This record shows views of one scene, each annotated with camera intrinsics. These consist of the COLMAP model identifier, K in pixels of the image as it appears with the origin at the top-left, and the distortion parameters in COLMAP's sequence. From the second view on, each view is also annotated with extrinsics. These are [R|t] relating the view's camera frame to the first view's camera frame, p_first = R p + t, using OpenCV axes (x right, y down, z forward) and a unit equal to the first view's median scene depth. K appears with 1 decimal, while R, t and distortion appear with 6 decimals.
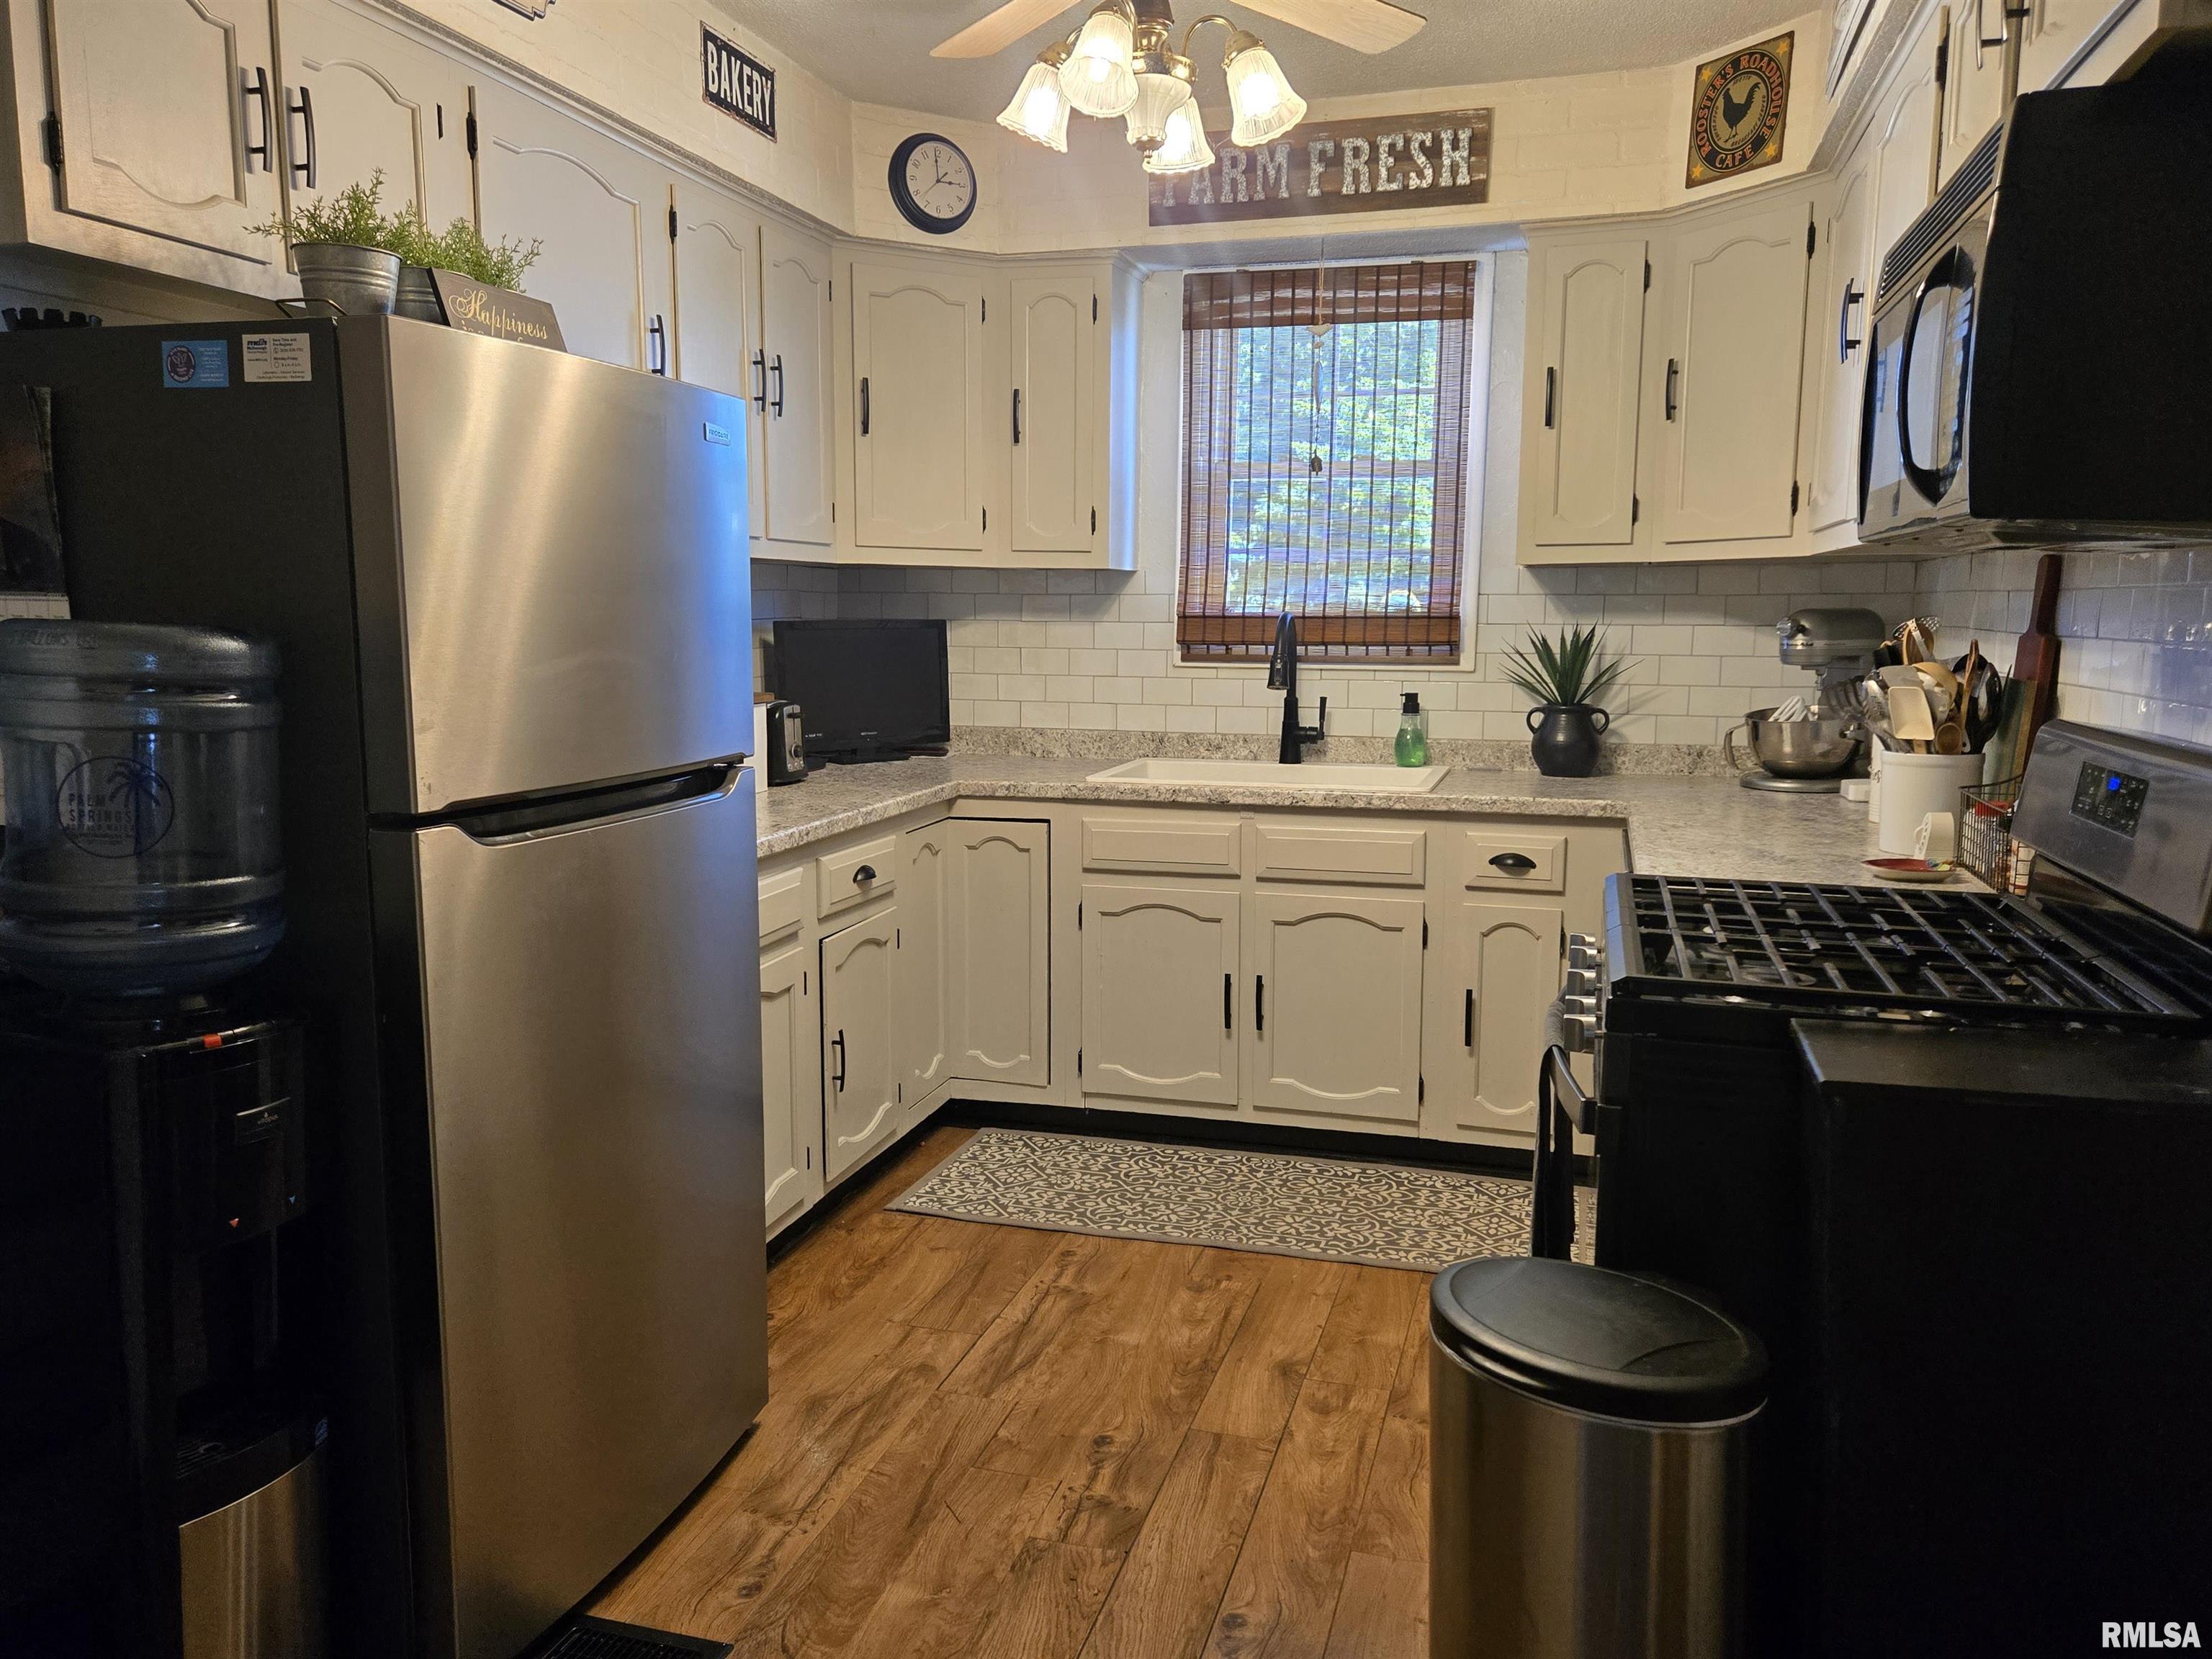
lens RADIAL K [[1628.8, 0, 1122.2], [0, 1628.8, 820.1], [0, 0, 1]] dist [0.080905, -0.063759]
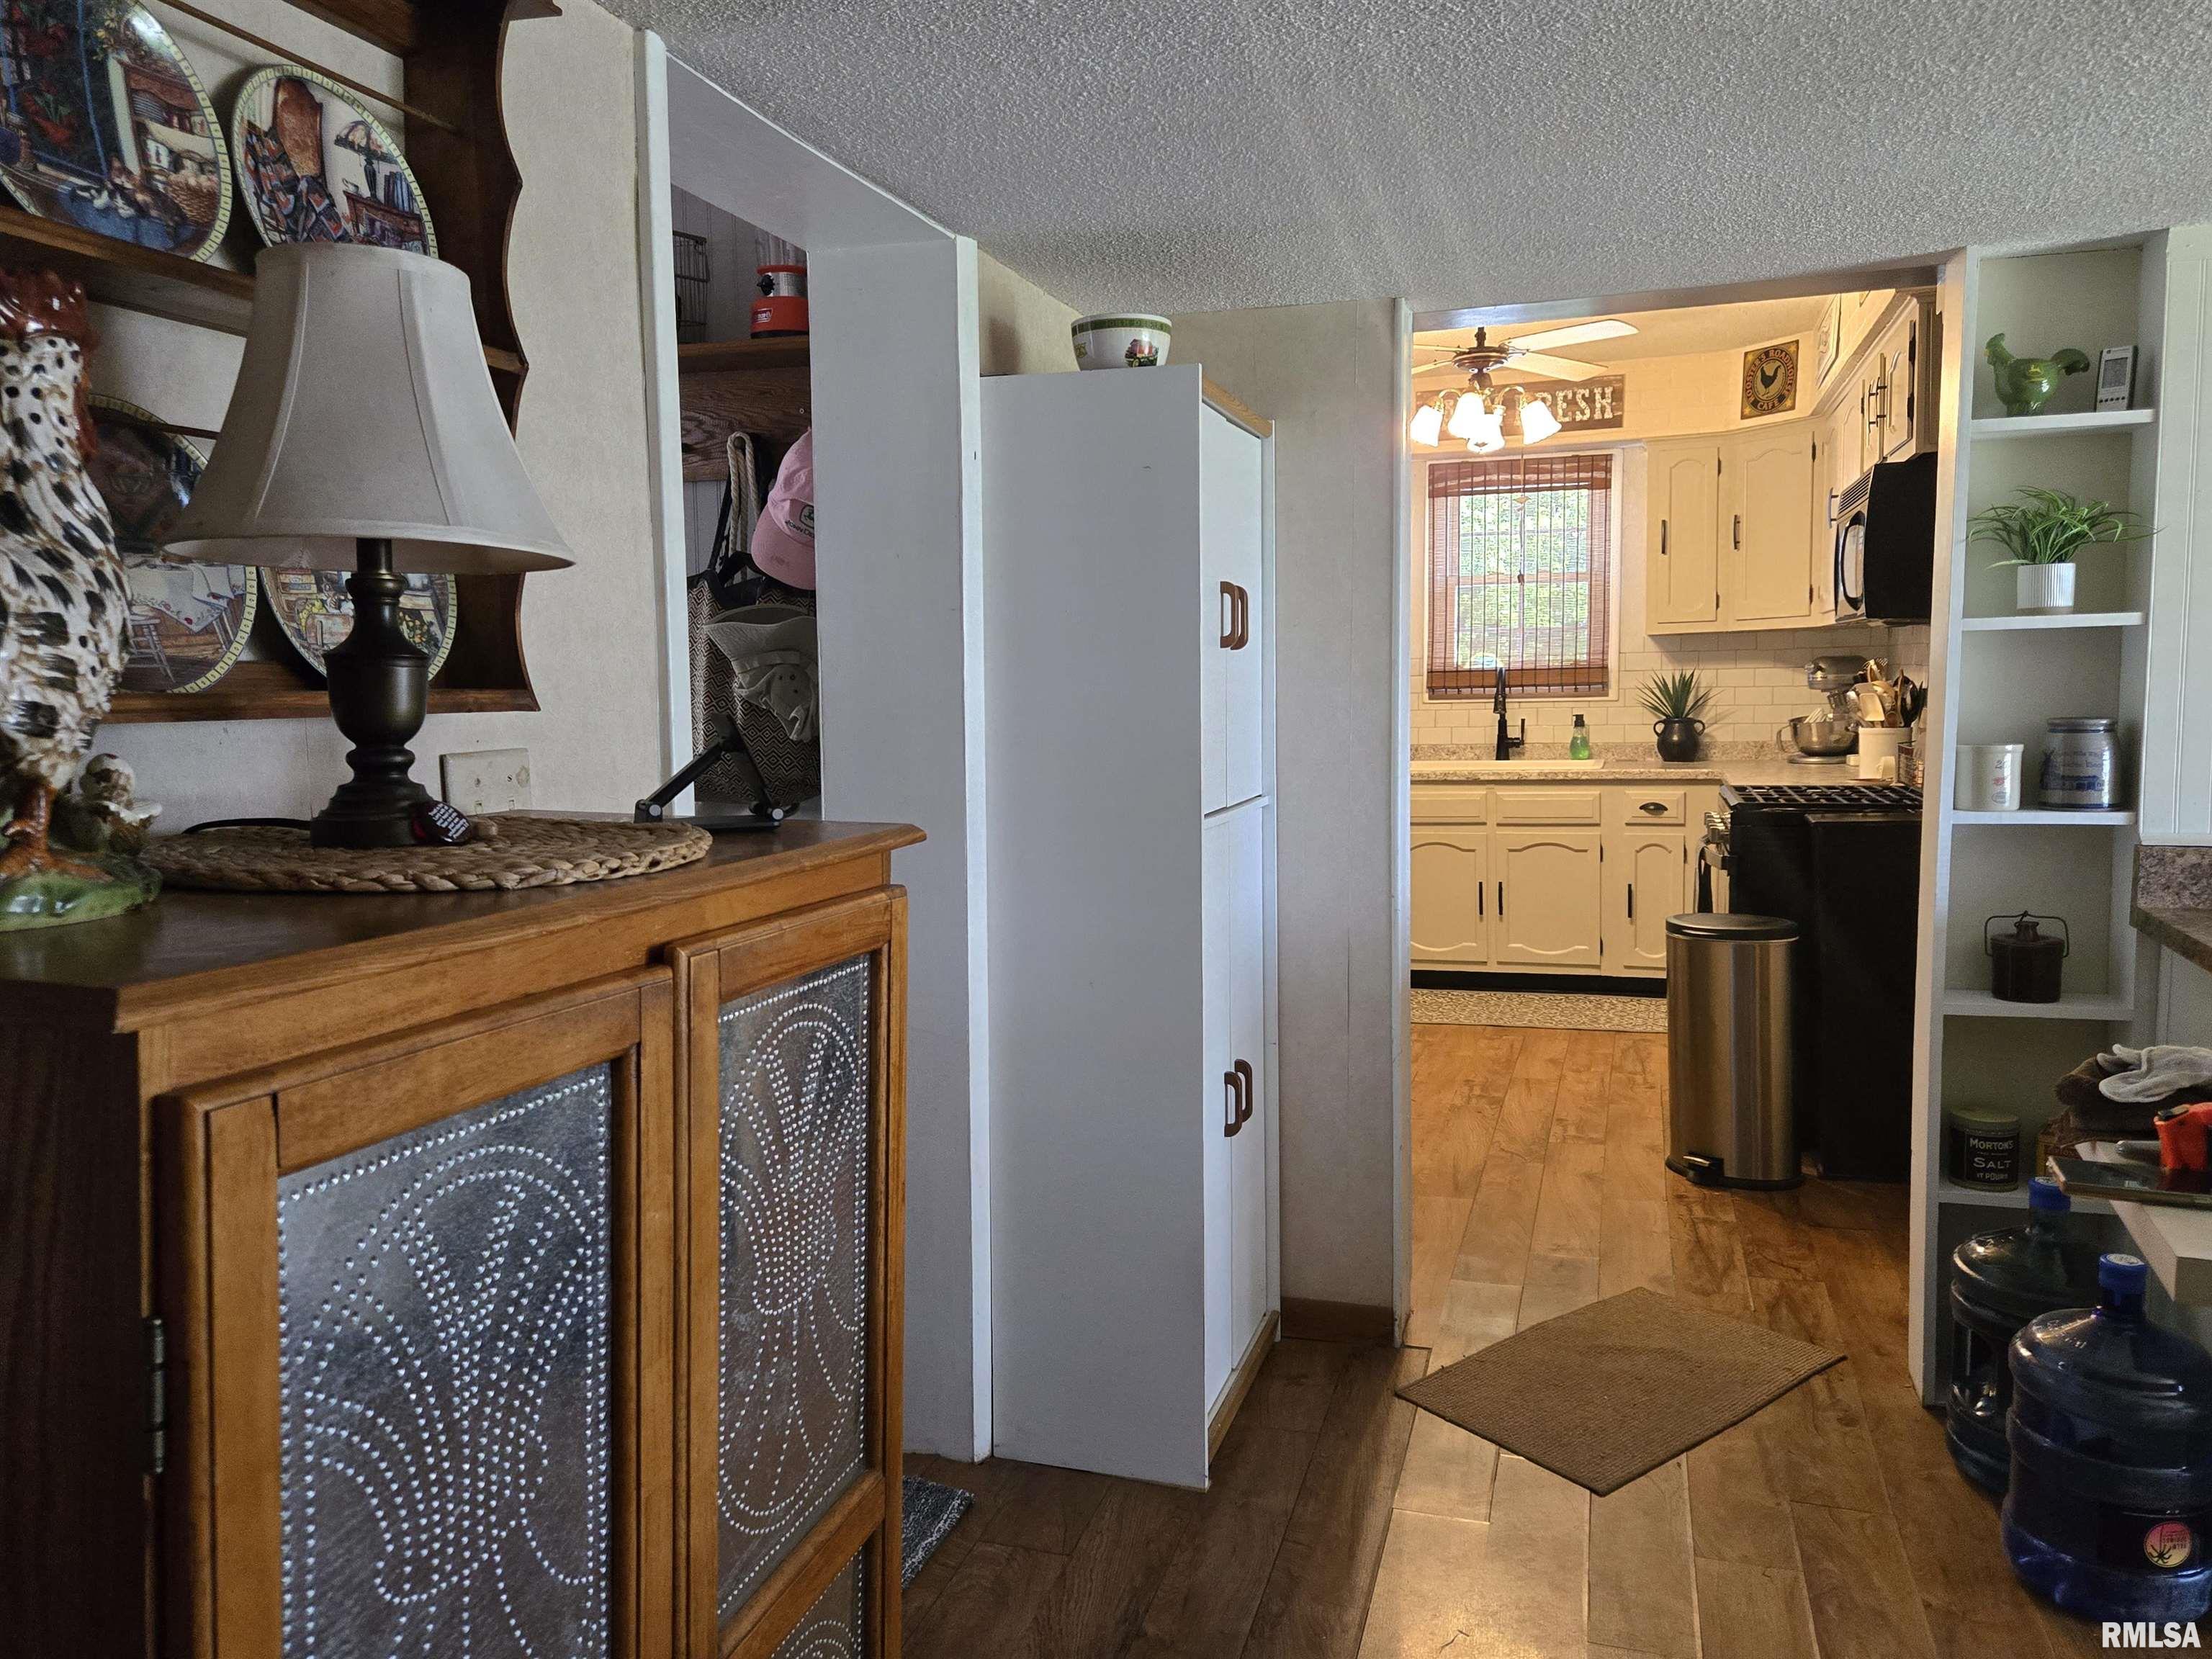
lens RADIAL K [[1628.8, 0, 1107.8], [0, 1628.8, 813.0], [0, 0, 1]] dist [0.080905, -0.063759]
pose [[0.999025, -0.022728, -0.037853, -0.254803], [0.020913, 0.998645, -0.047661, 0.096565], [0.038885, 0.046823, 0.998146, -0.703687]]
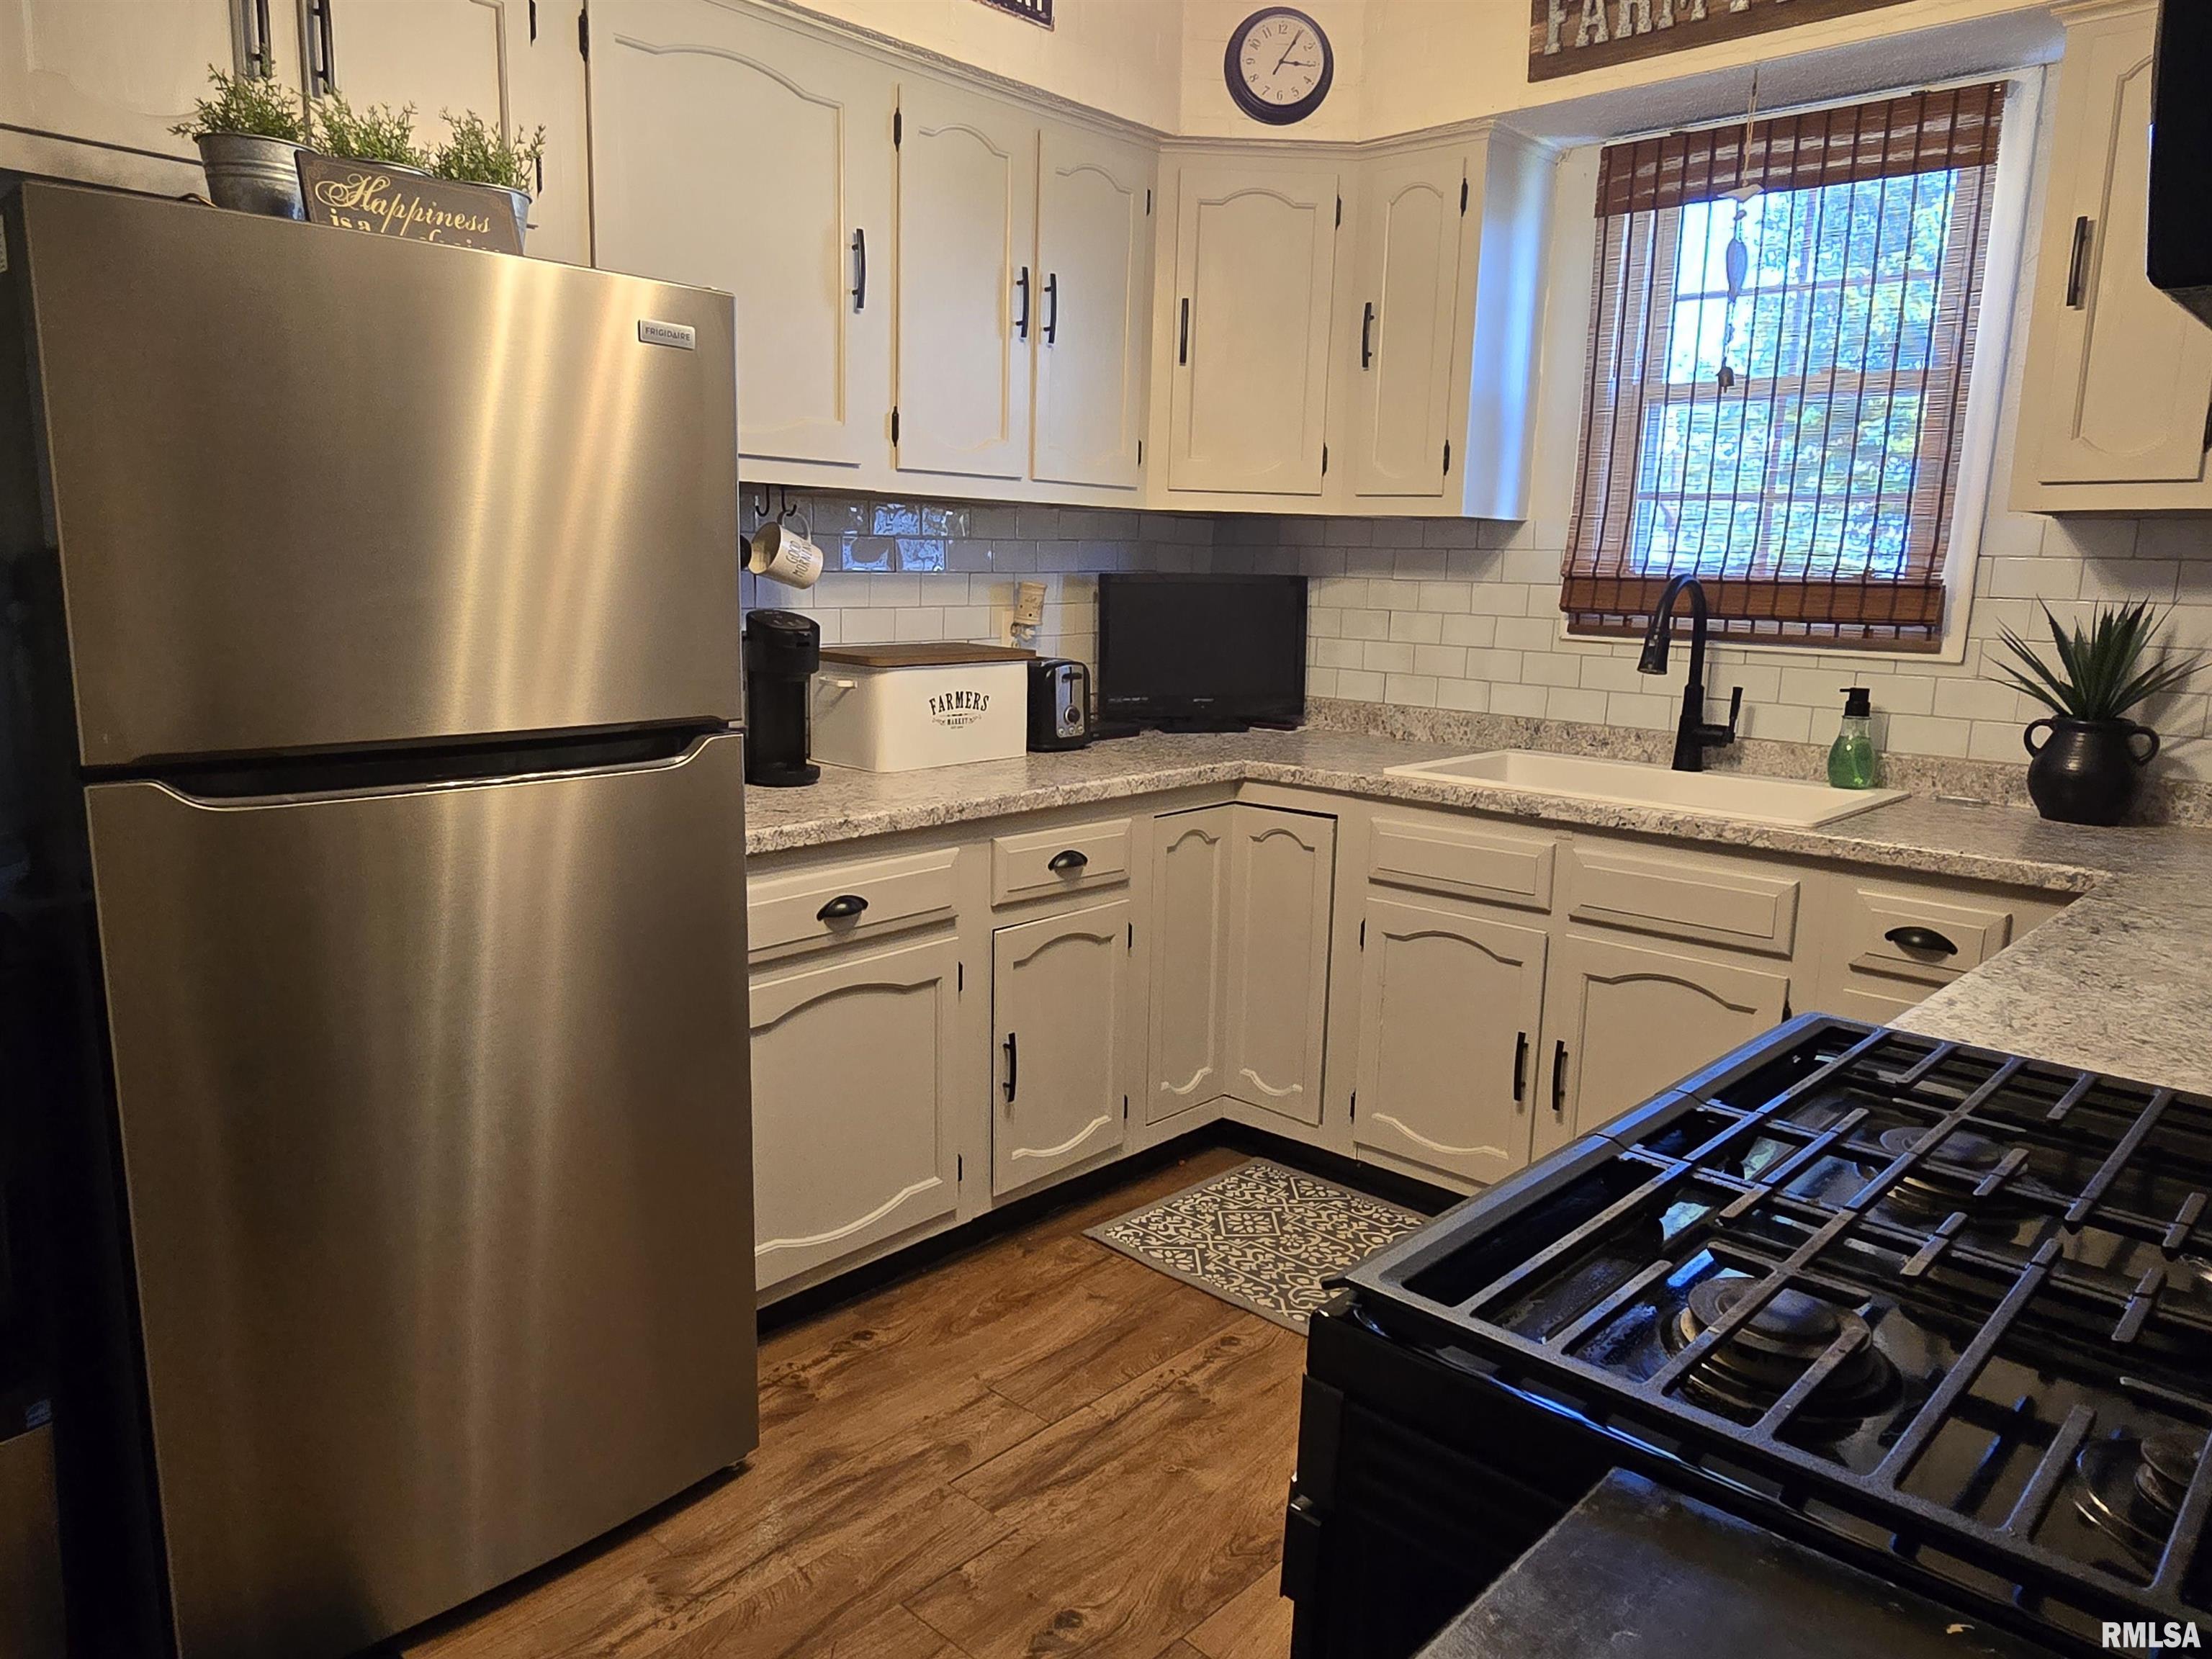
lens RADIAL K [[1510.2, 0, 1100.3], [0, 1510.2, 831.3], [0, 0, 1]] dist [0.000319, 0.000568]
pose [[0.887802, 0.096901, -0.449909, 0.204131], [-0.079231, 0.995168, 0.057993, -0.028678], [0.453355, -0.015840, 0.891189, 0.260477]]
